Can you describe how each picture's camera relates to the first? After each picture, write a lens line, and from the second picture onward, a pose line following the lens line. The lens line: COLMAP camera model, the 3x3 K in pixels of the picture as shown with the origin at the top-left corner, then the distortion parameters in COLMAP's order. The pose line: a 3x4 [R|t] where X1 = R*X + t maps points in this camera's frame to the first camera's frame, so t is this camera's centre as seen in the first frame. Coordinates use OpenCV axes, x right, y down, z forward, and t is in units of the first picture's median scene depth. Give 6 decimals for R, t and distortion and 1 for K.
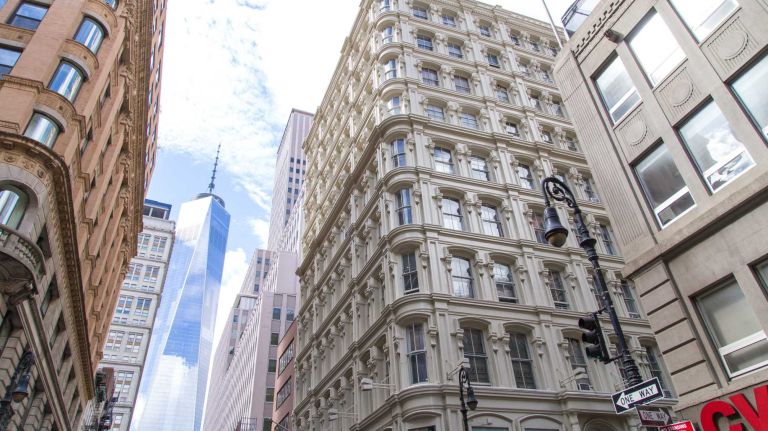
lens RADIAL K [[499.5, 0, 382.2], [0, 499.5, 219.7], [0, 0, 1]] dist [-0.003304, 0.002081]
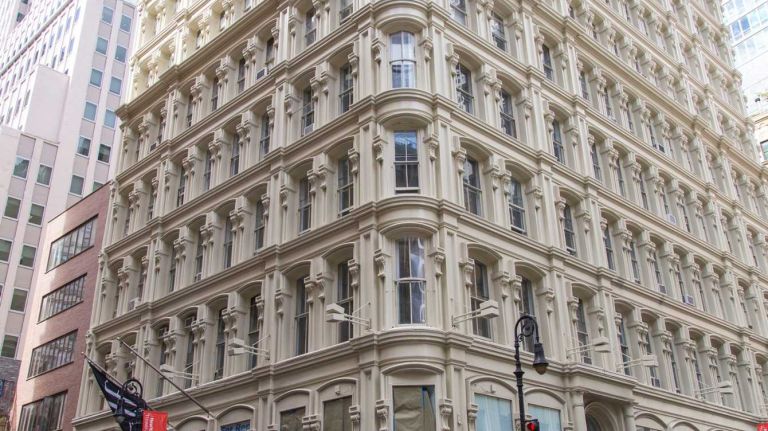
lens RADIAL K [[744.8, 0, 383.5], [0, 744.8, 215.8], [0, 0, 1]] dist [0.000128, 0.000000]
pose [[0.916137, 0.202562, 0.345922, -0.318105], [-0.258051, 0.958368, 0.122228, 0.065847], [-0.306762, -0.201243, 0.930268, 0.087235]]
